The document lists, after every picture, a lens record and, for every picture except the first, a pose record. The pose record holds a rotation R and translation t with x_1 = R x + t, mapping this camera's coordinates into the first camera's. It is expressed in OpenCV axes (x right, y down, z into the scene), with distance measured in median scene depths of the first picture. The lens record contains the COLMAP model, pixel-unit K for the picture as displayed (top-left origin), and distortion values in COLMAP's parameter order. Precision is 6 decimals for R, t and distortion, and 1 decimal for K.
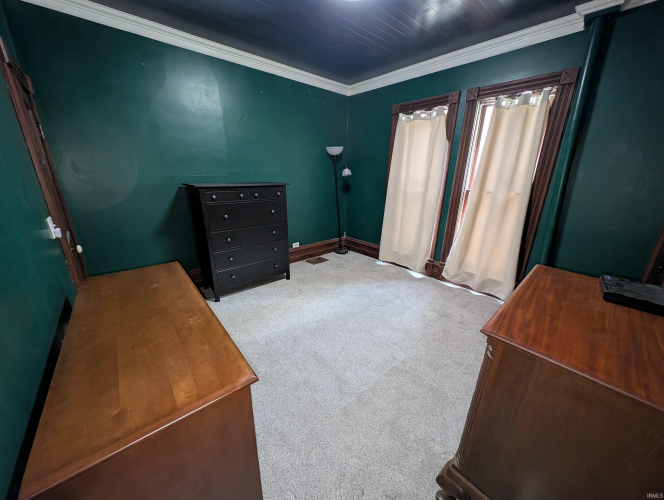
lens RADIAL K [[246.7, 0, 332.3], [0, 246.7, 251.1], [0, 0, 1]] dist [0.000693, -0.001297]
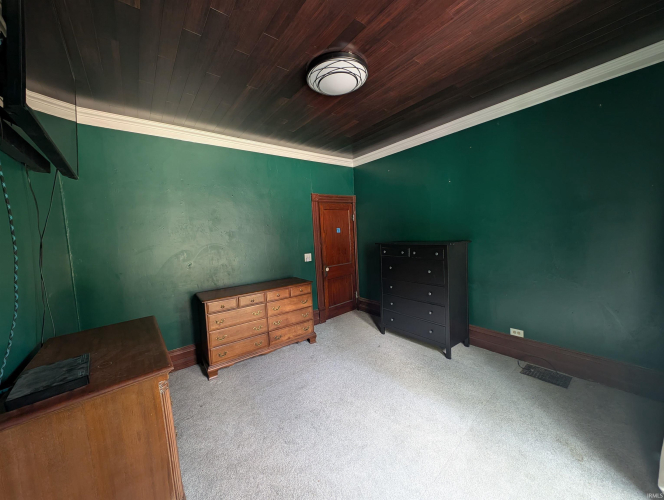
lens RADIAL K [[246.7, 0, 332.8], [0, 246.7, 248.2], [0, 0, 1]] dist [0.000693, -0.001297]
pose [[-0.054703, 0.050509, -0.997224, 0.748983], [-0.261299, 0.963192, 0.063119, -0.220795], [0.963707, 0.264026, -0.039491, 0.692998]]
